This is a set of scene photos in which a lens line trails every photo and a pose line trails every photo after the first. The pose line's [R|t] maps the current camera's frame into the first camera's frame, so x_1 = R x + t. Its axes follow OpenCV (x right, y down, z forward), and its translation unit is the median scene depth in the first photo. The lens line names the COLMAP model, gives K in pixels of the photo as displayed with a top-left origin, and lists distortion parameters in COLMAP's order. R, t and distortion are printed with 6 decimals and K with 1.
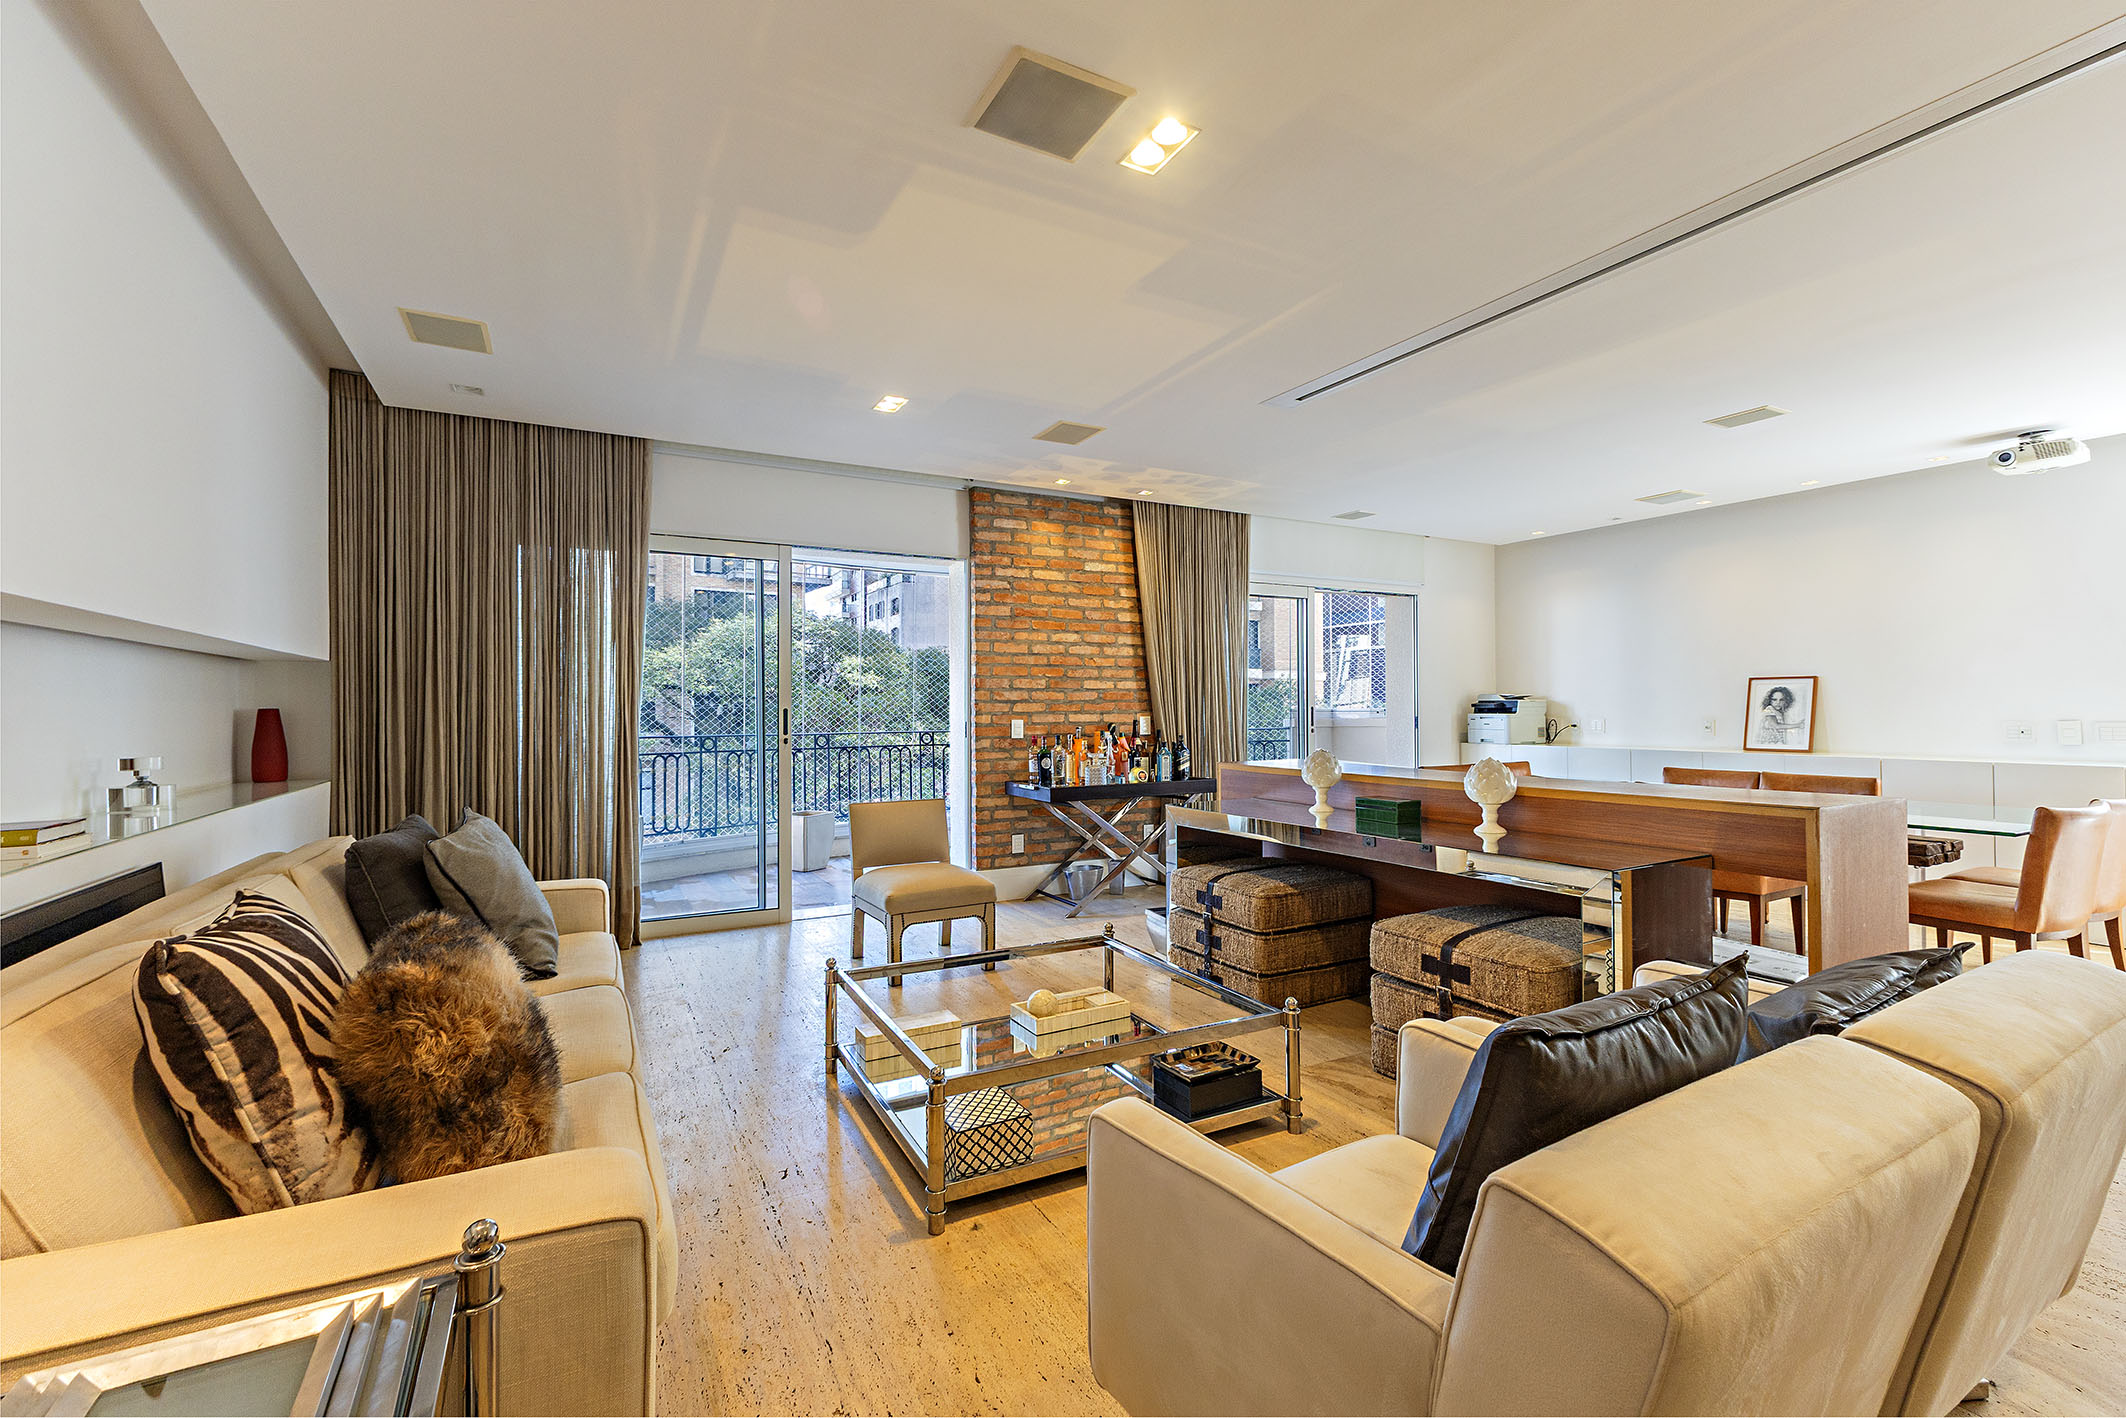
lens RADIAL K [[919.0, 0, 1070.7], [0, 919.0, 701.8], [0, 0, 1]] dist [0.017744, -0.001101]
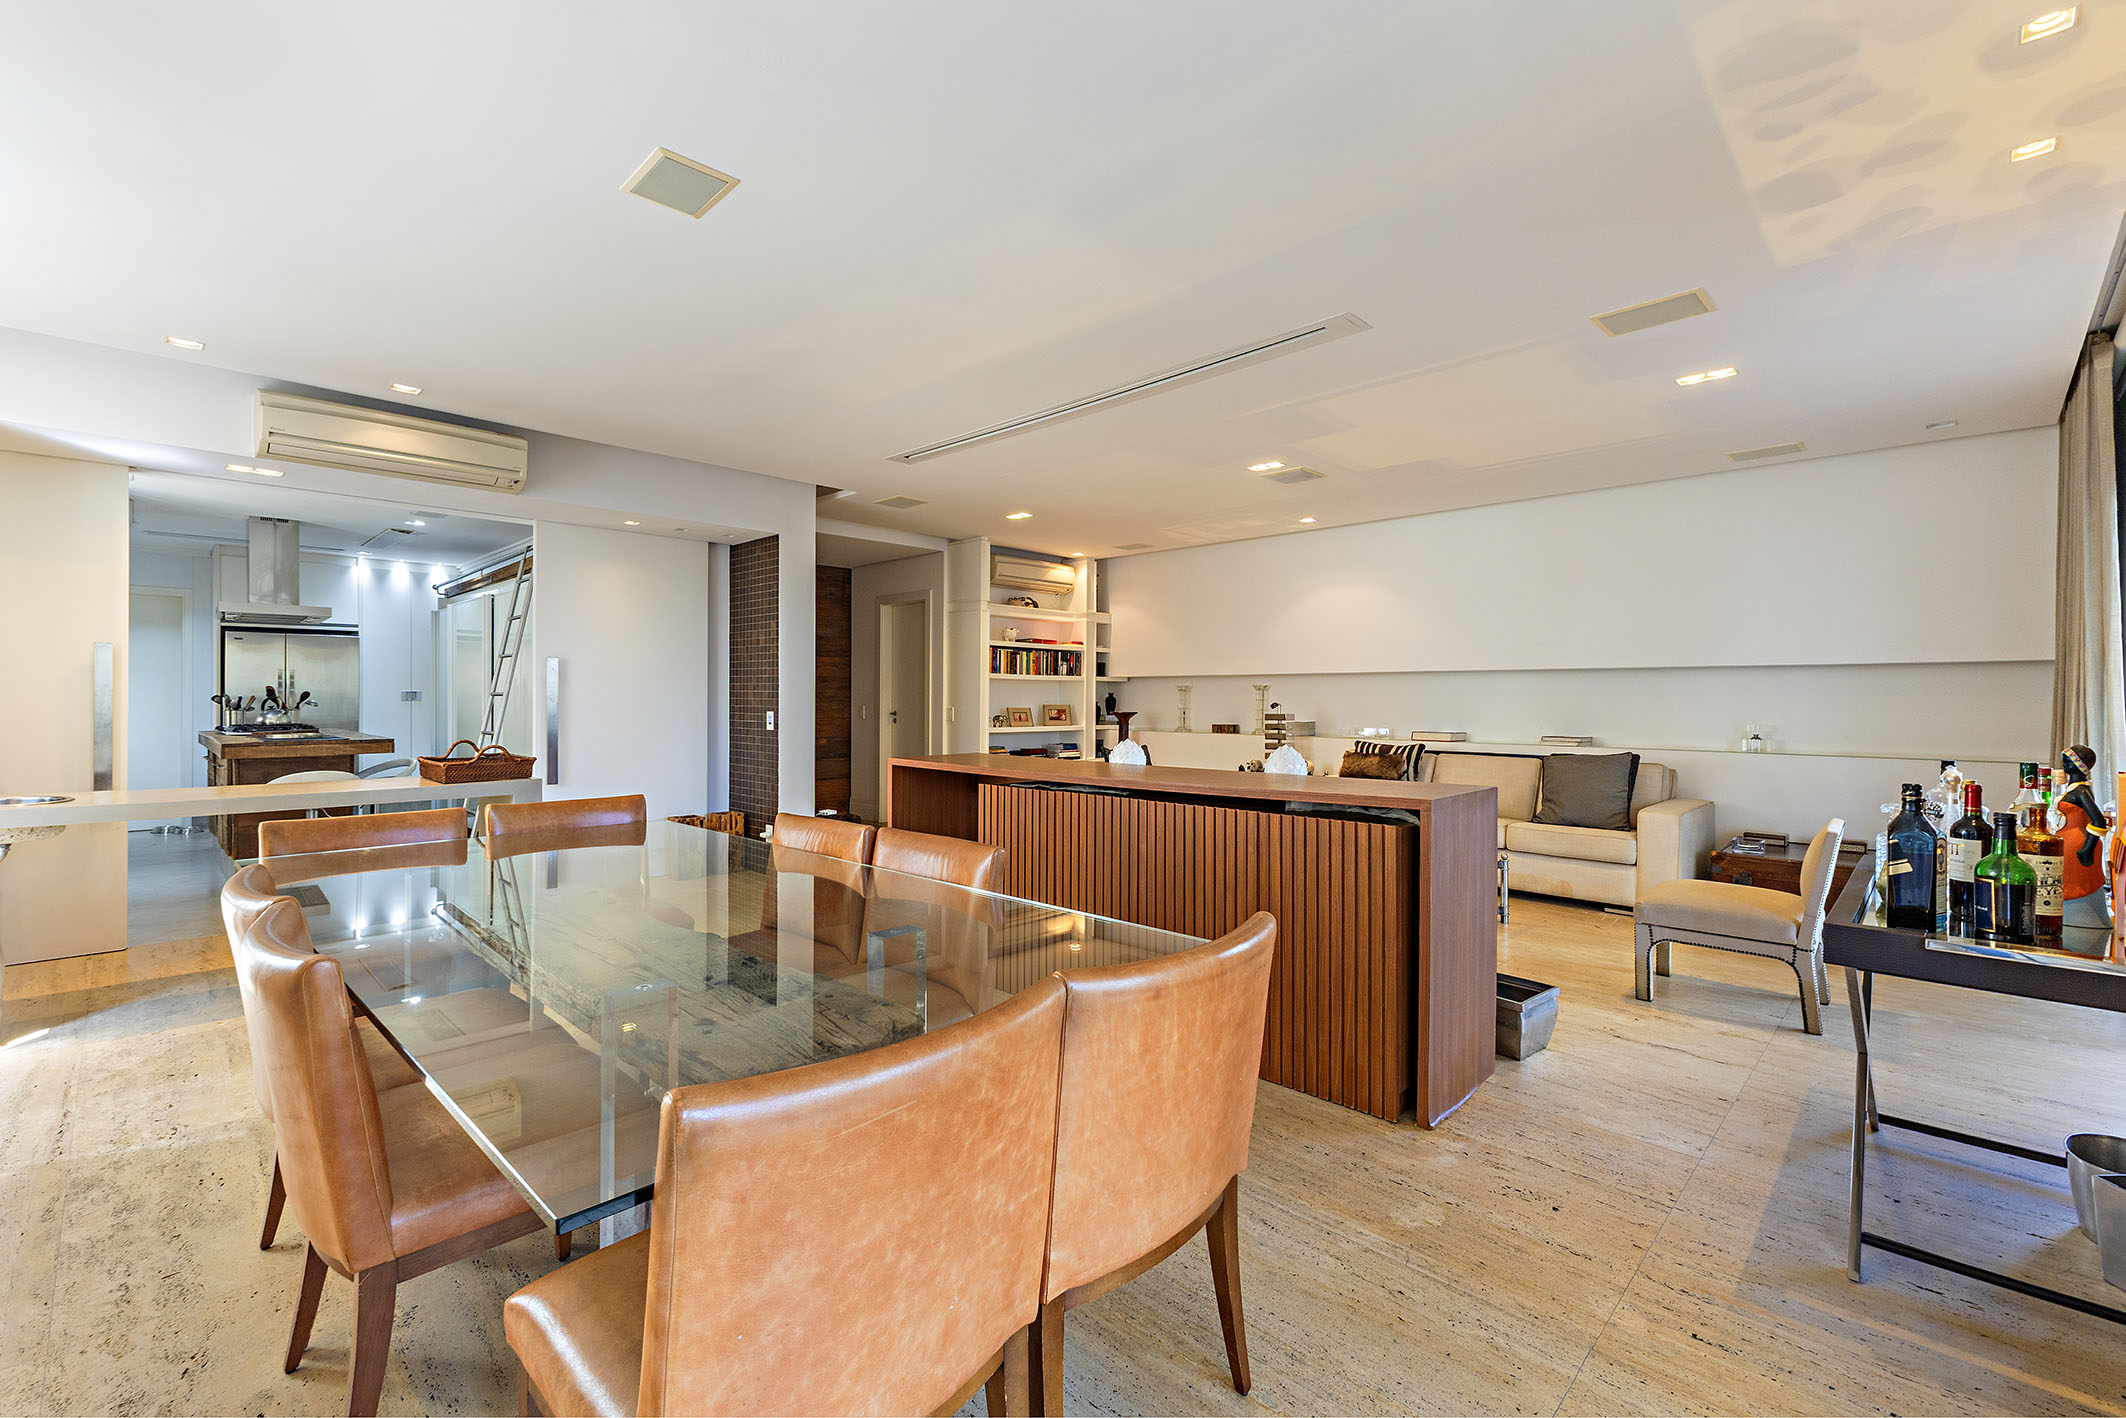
lens RADIAL K [[919.0, 0, 1065.7], [0, 919.0, 701.0], [0, 0, 1]] dist [0.017744, -0.001101]
pose [[-0.954103, 0.003777, -0.299455, 0.544749], [0.004928, 0.999983, -0.003087, 0.003768], [0.299438, -0.004421, -0.954106, 1.317021]]
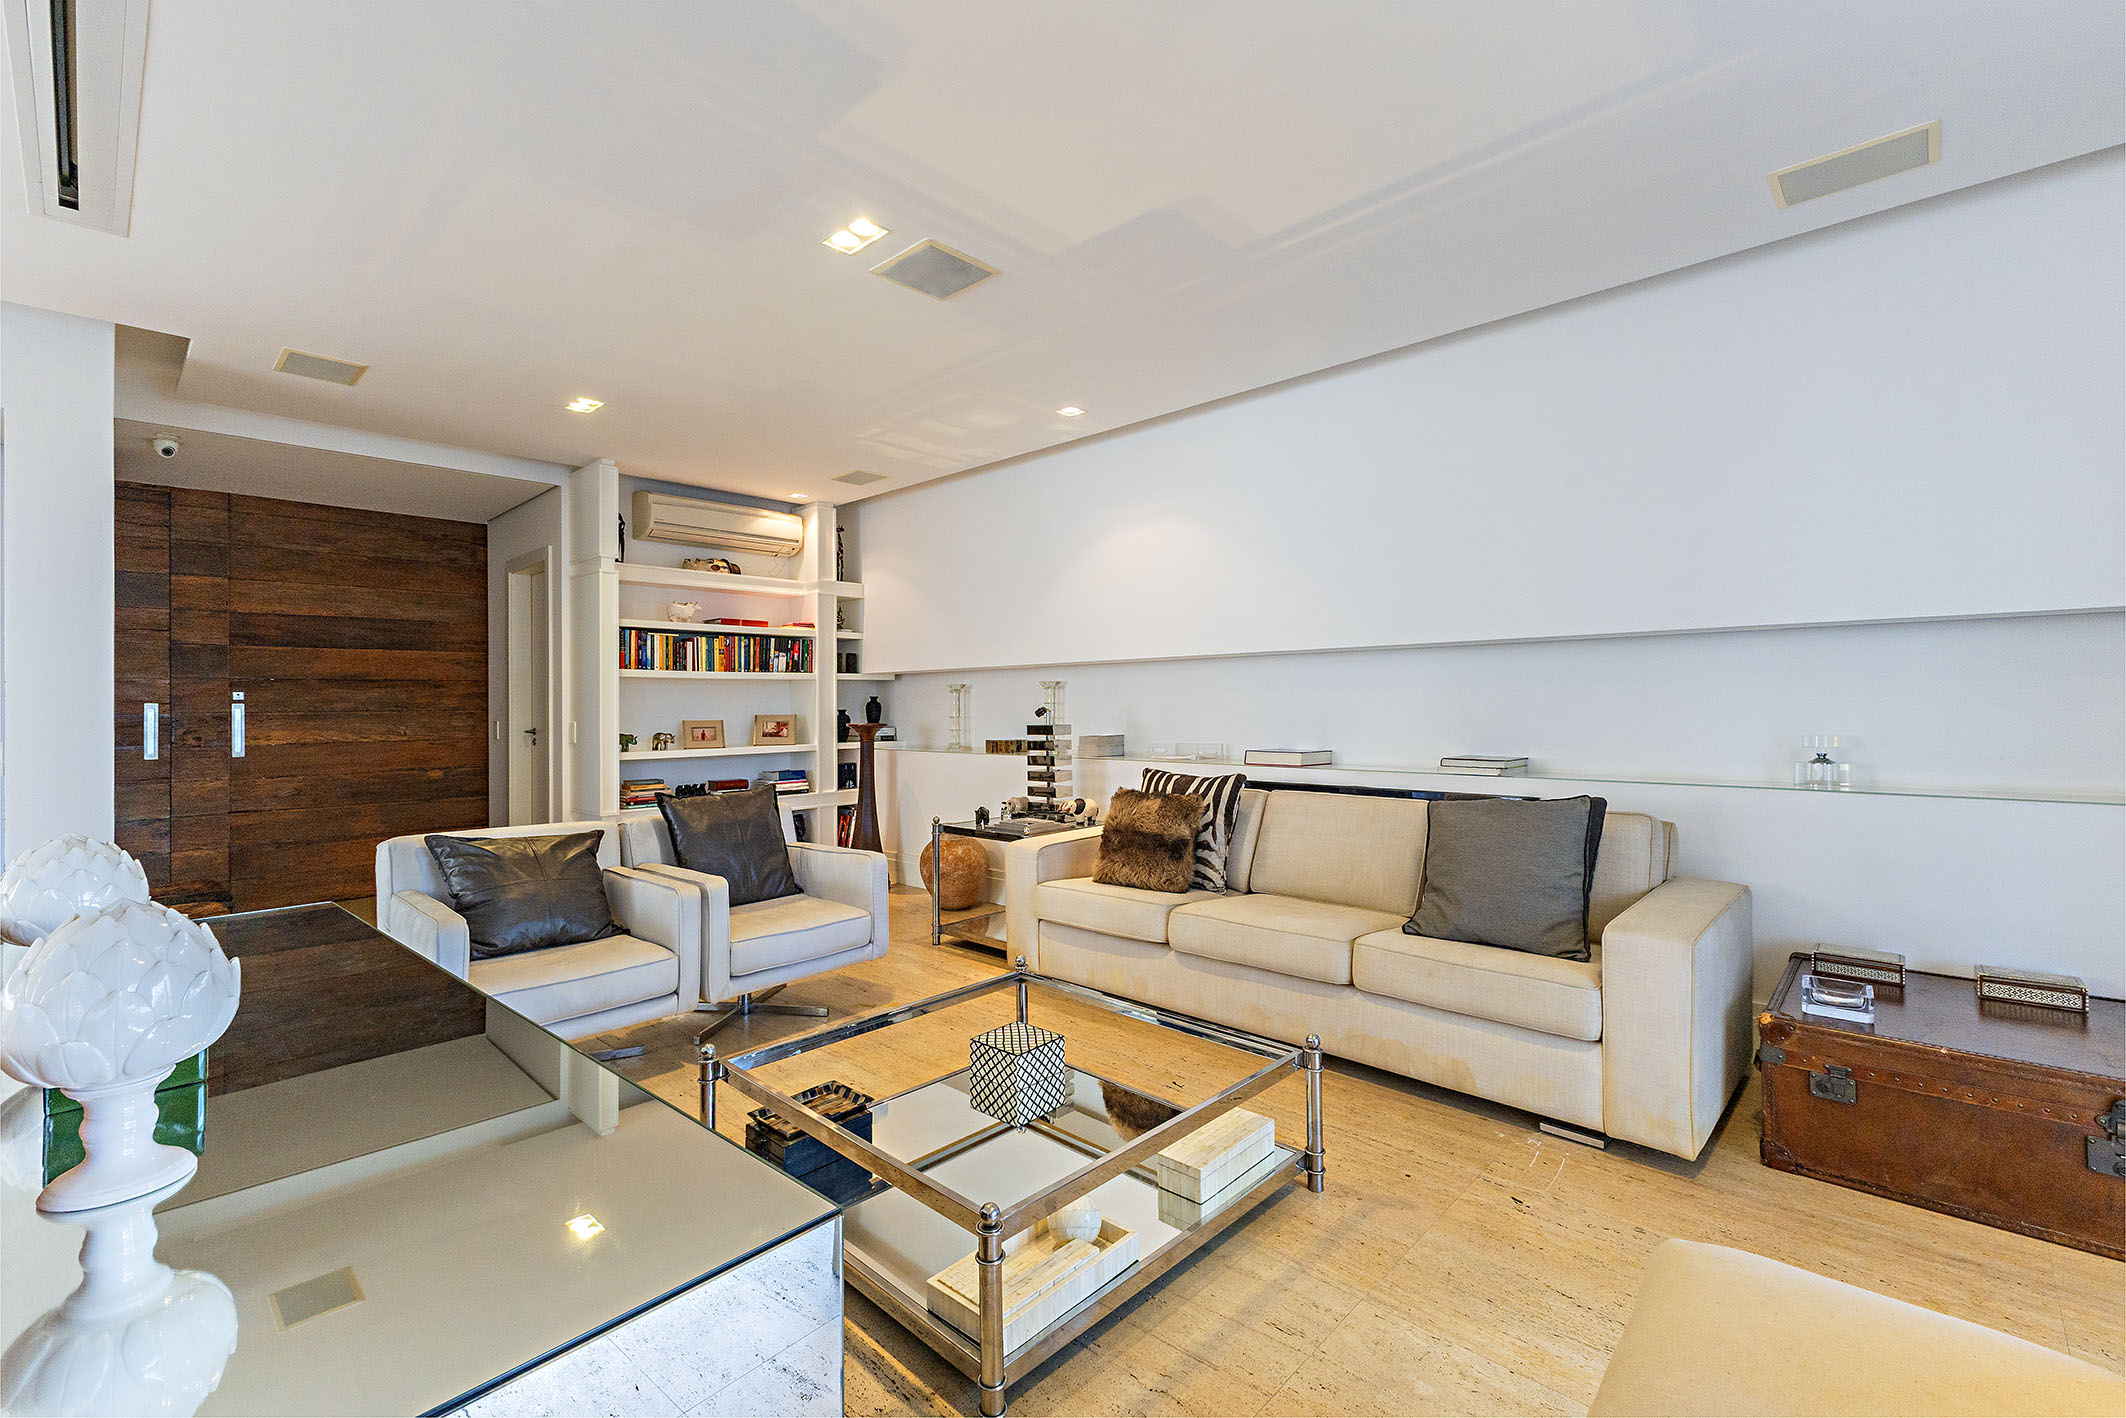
lens RADIAL K [[919.0, 0, 1056.8], [0, 919.0, 703.8], [0, 0, 1]] dist [0.017744, -0.001101]
pose [[-0.950523, 0.020114, -0.310002, 0.096414], [0.022480, 0.999739, -0.004061, 0.004243], [0.309840, -0.010829, -0.950727, 0.938173]]
